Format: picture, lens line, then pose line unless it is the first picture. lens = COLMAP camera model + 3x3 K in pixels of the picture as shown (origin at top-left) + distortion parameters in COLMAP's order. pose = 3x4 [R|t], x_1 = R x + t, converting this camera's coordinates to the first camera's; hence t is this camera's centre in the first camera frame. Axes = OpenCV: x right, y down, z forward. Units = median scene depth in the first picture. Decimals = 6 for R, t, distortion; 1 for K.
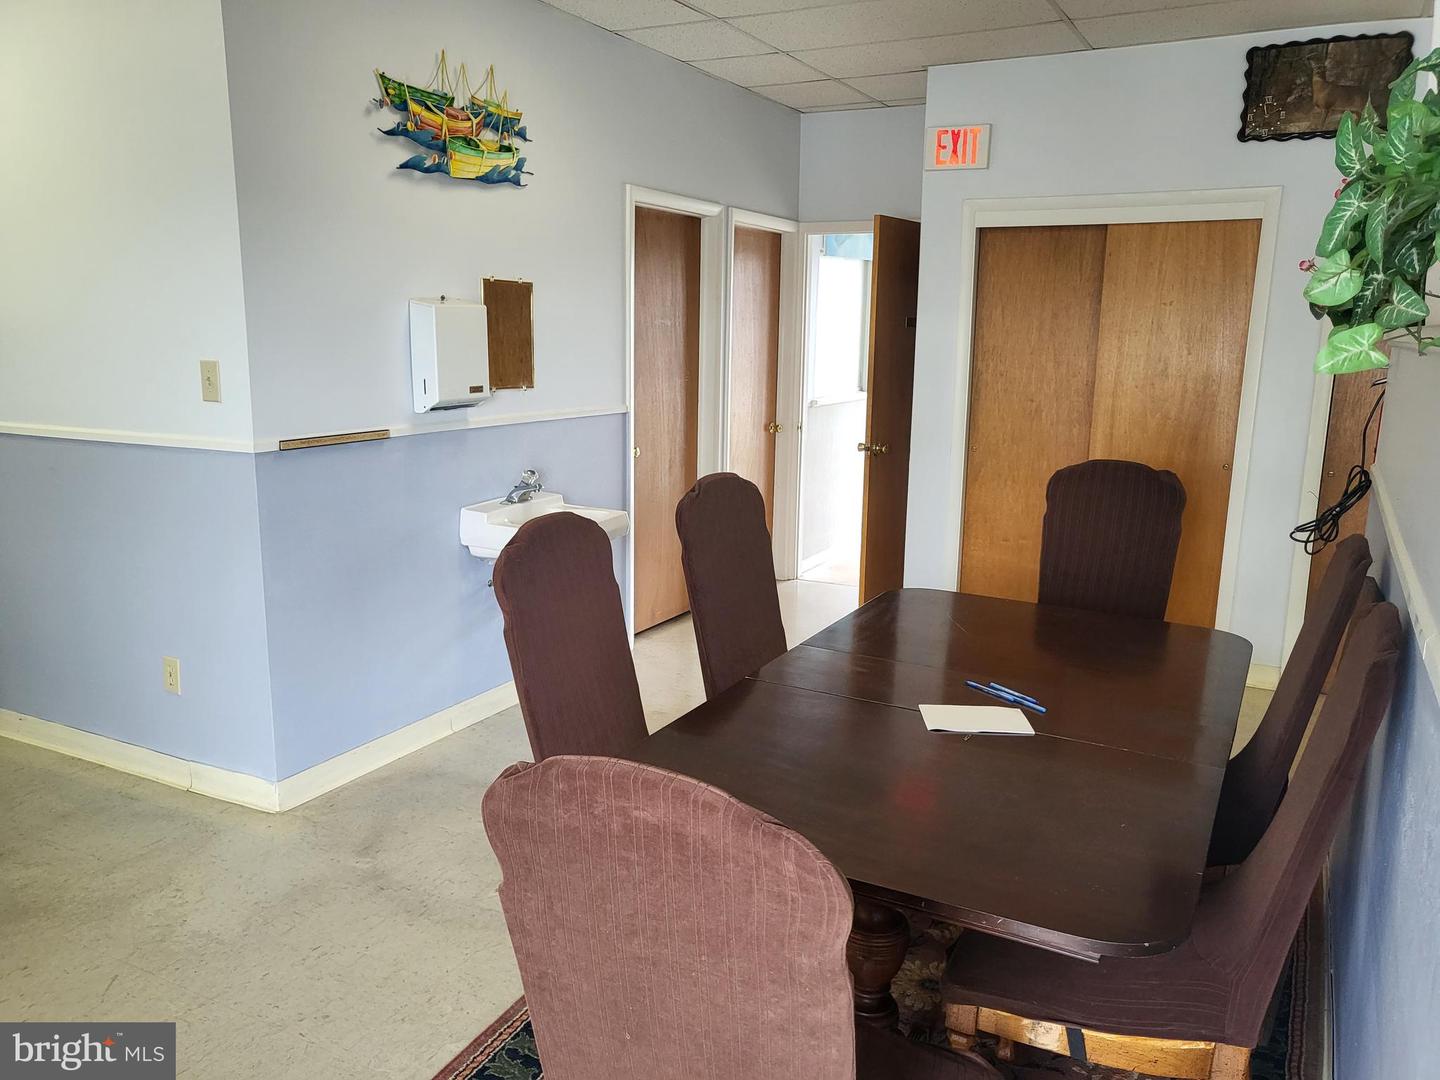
lens RADIAL K [[1126.4, 0, 720.0], [0, 1126.4, 540.0], [0, 0, 1]] dist [0.001146, 0.081505]
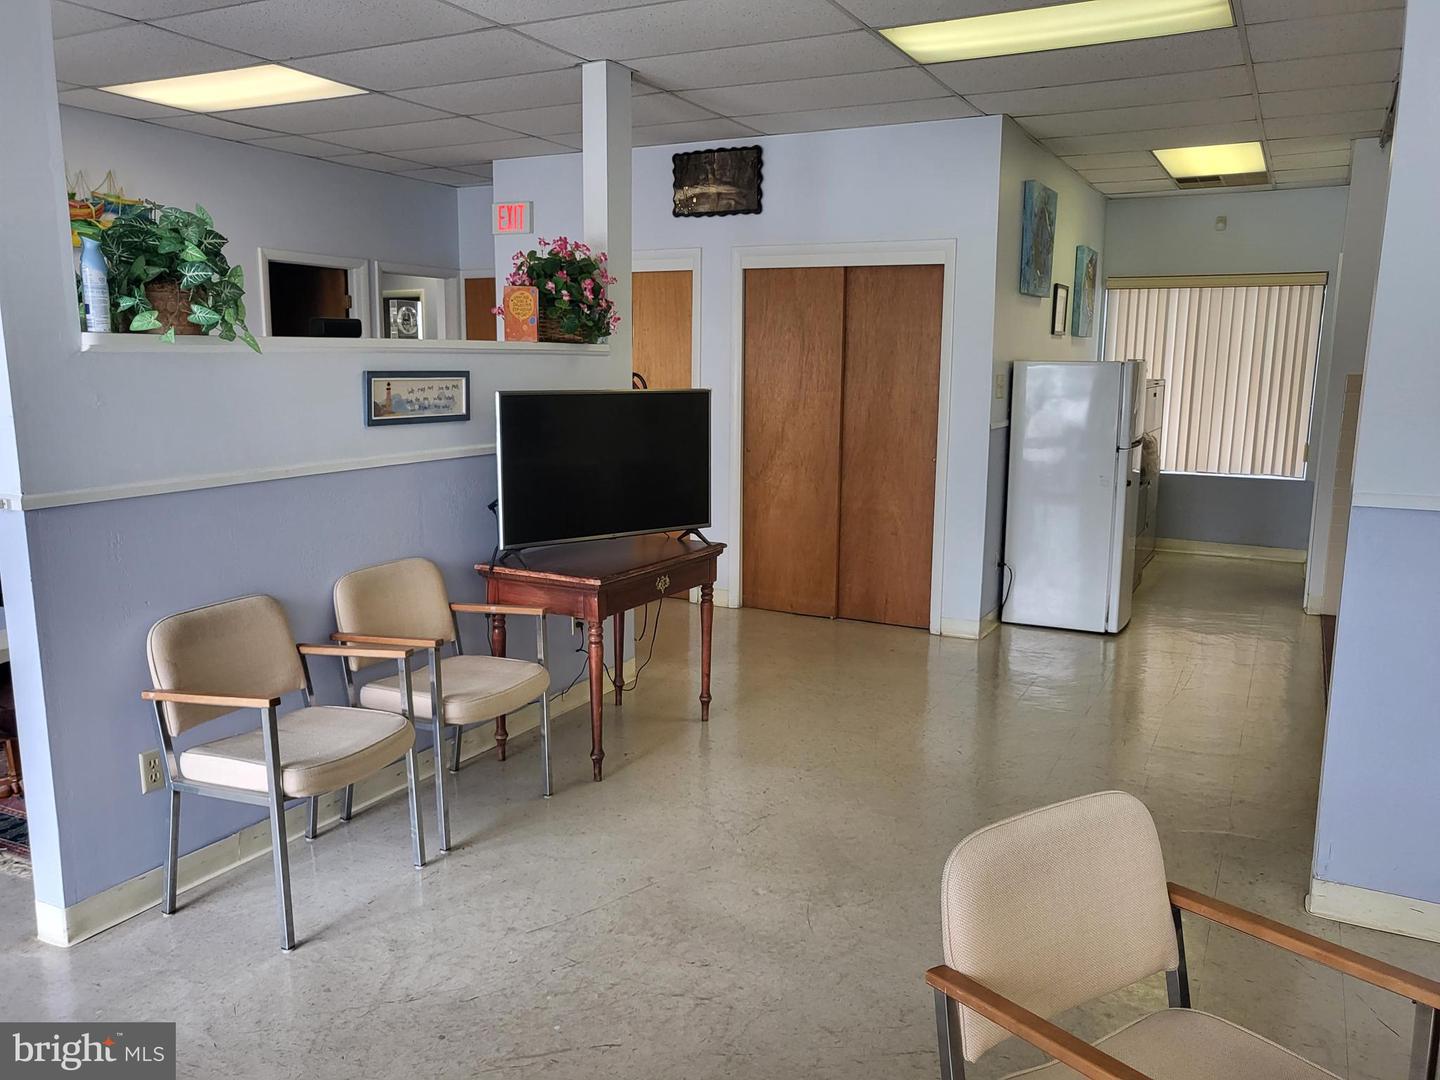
lens RADIAL K [[1106.0, 0, 720.0], [0, 1106.0, 540.0], [0, 0, 1]] dist [0.005140, 0.004533]
pose [[0.999982, -0.005823, -0.001530, 0.647578], [0.005782, 0.999654, -0.025658, 0.113693], [0.001679, 0.025648, 0.999670, -0.473303]]
